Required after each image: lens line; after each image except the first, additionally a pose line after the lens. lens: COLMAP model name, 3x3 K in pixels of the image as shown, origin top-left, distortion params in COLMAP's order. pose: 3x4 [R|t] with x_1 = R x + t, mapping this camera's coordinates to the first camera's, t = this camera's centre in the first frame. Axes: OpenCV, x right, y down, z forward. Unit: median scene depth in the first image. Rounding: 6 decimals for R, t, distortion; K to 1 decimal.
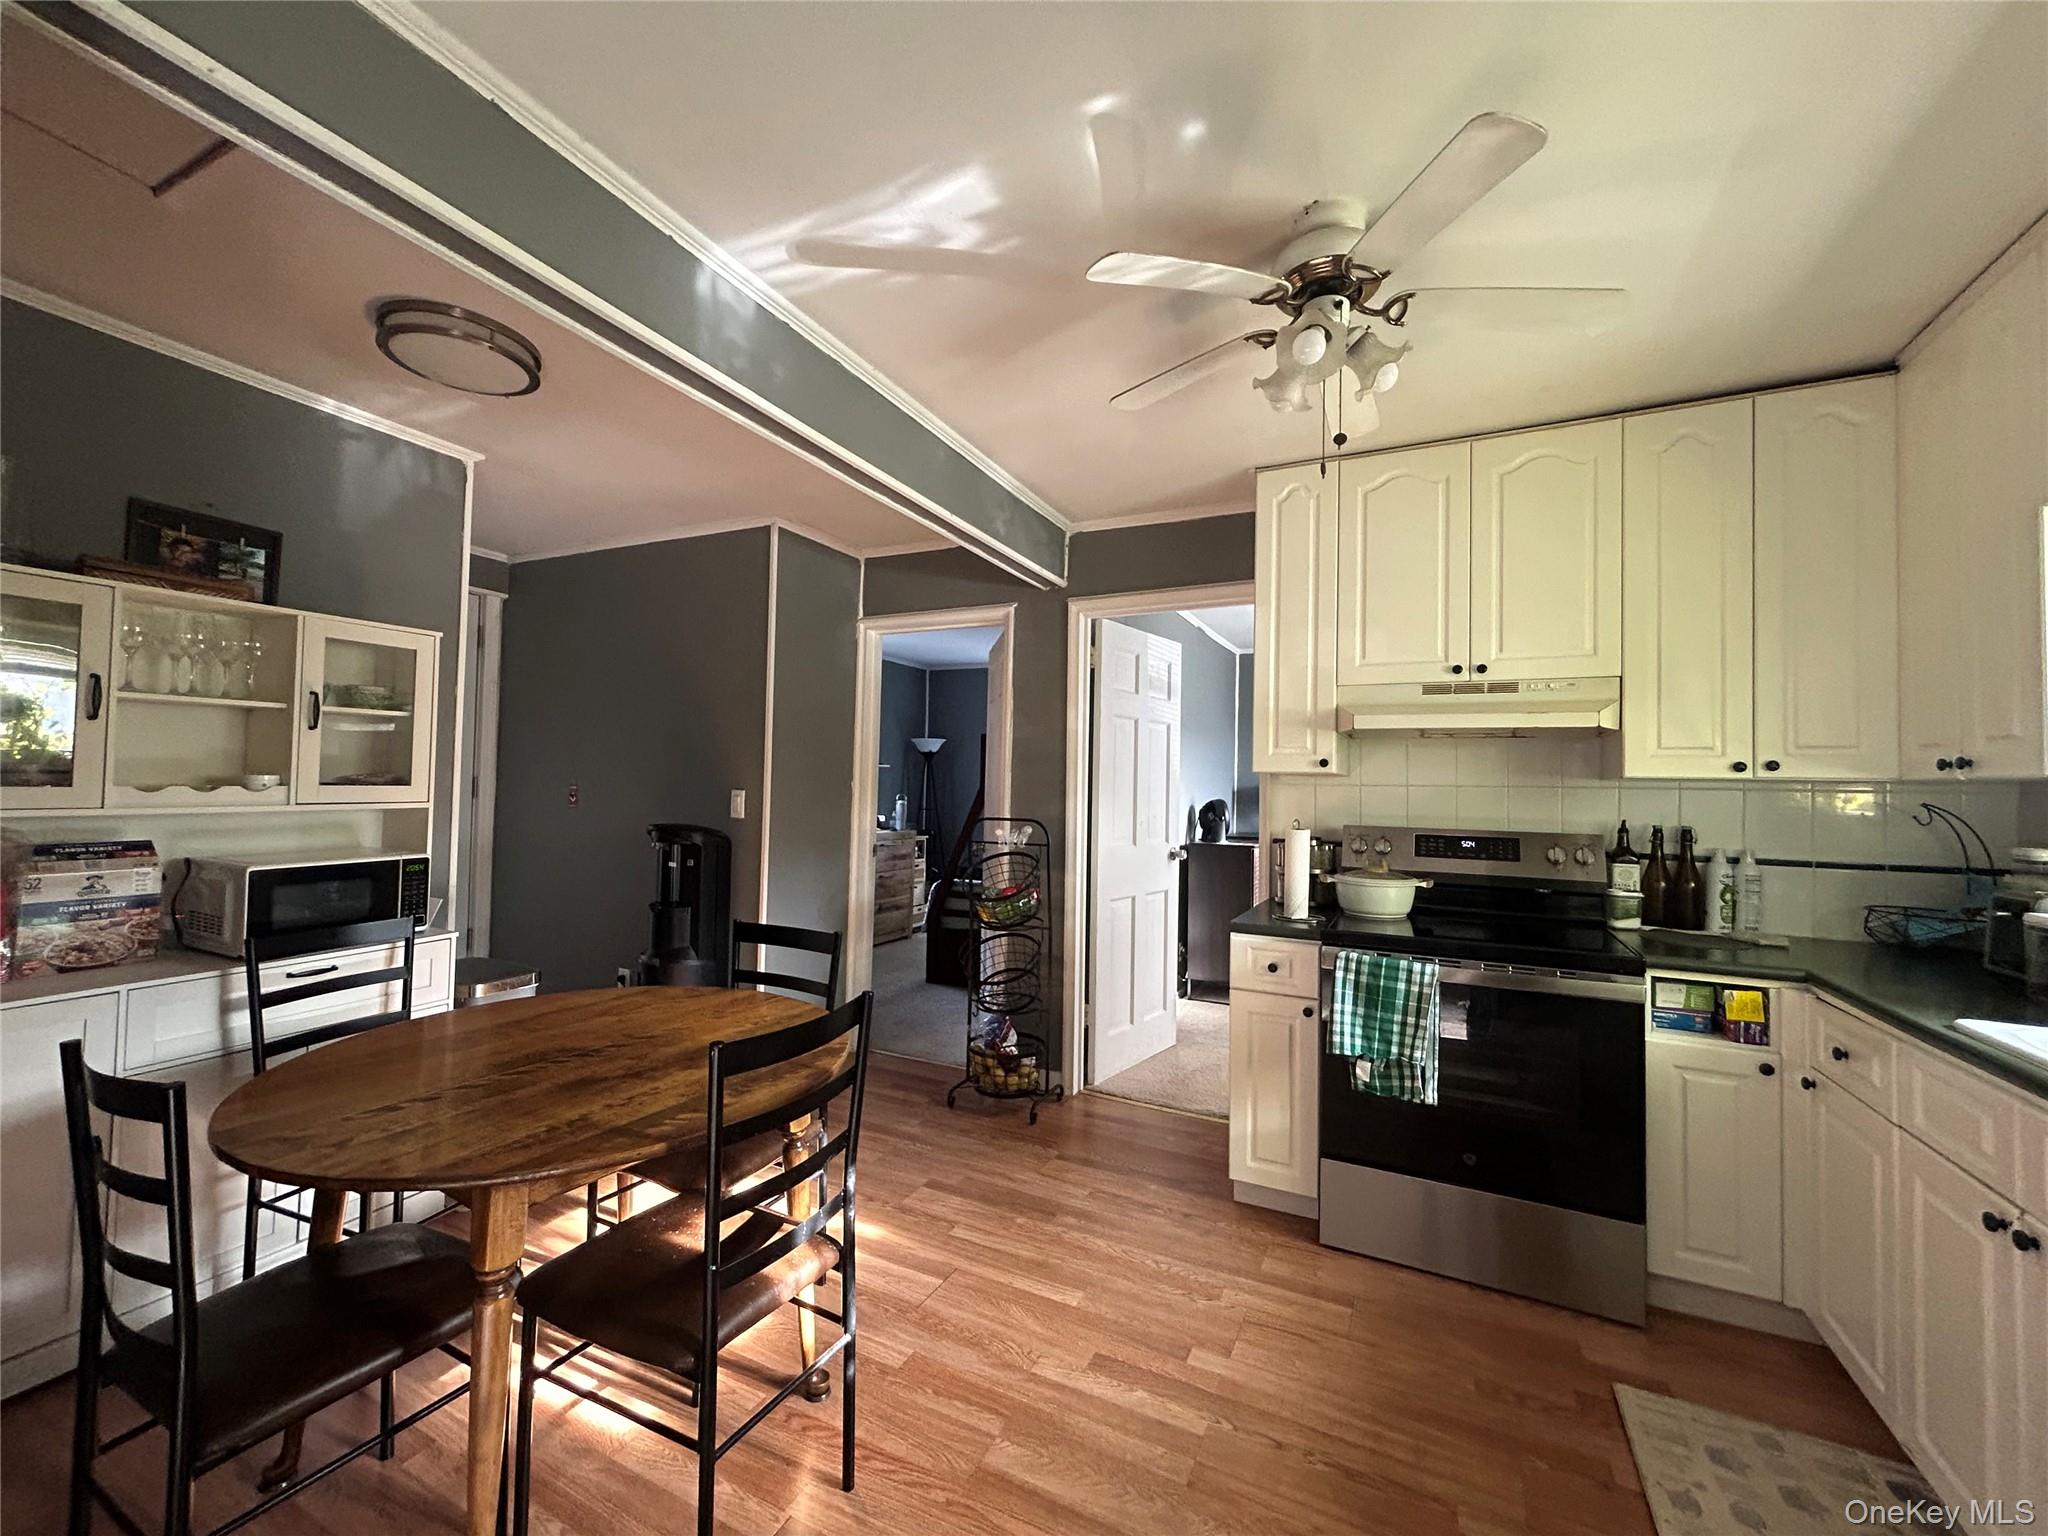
lens RADIAL K [[819.9, 0, 1030.8], [0, 819.9, 758.3], [0, 0, 1]] dist [-0.001320, 0.000272]
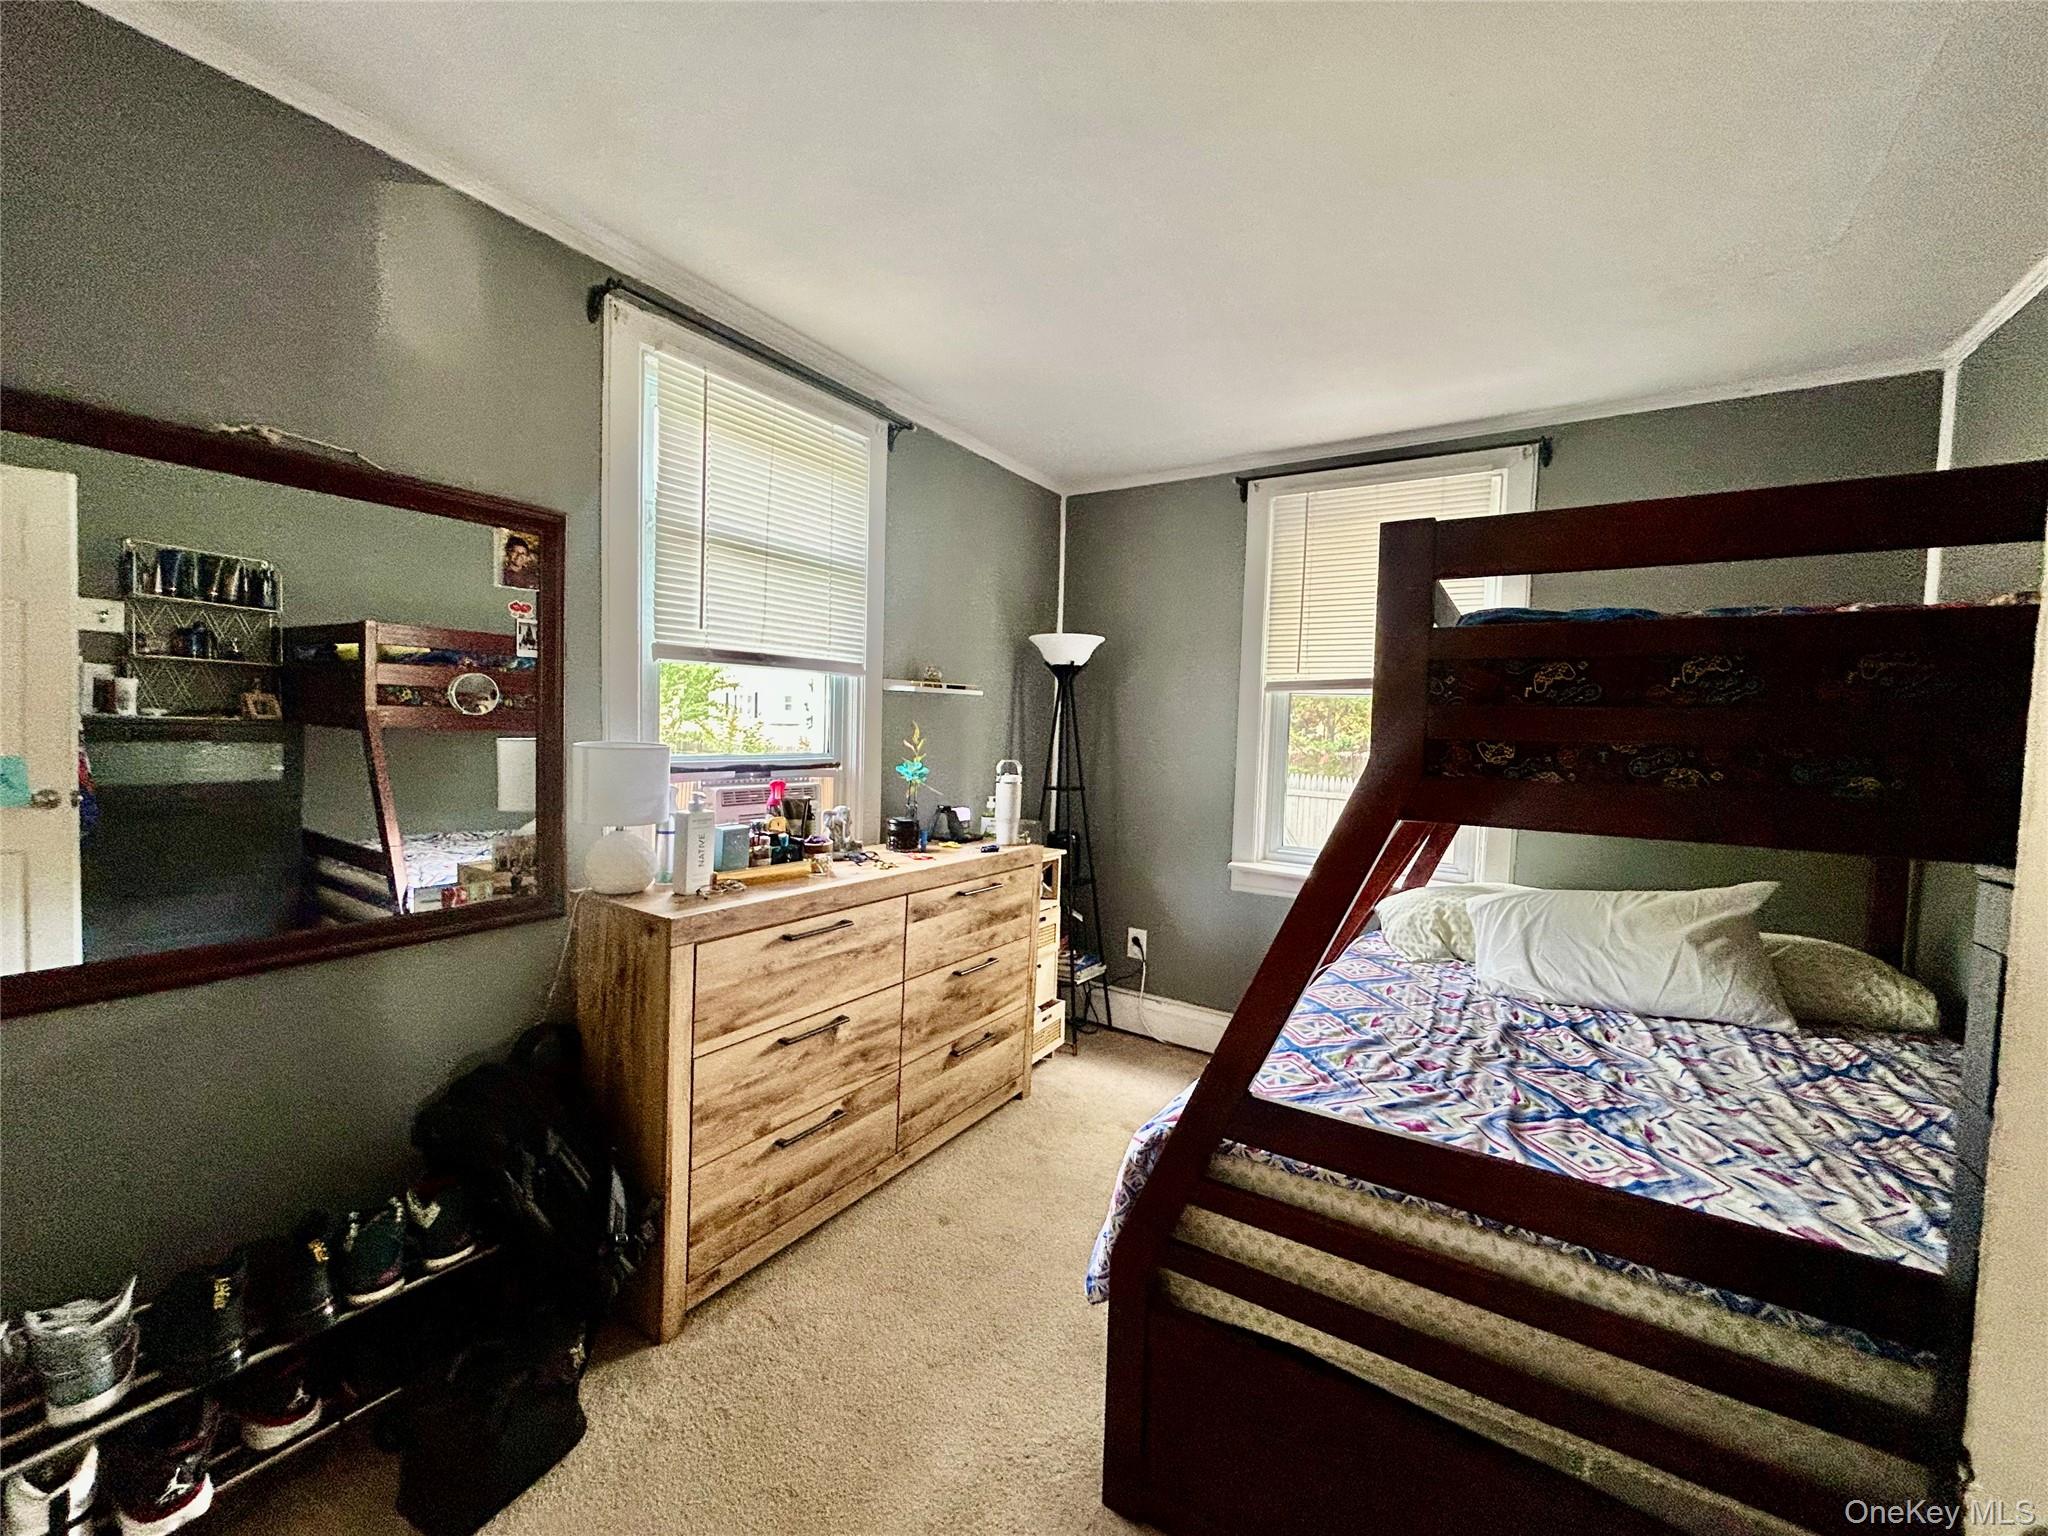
lens RADIAL K [[819.9, 0, 1023.5], [0, 819.9, 762.5], [0, 0, 1]] dist [-0.001320, 0.000272]
pose [[0.991705, 0.011265, -0.128039, -0.091878], [-0.001726, 0.997229, 0.074371, 0.013462], [0.128522, -0.073533, 0.988977, 0.561213]]
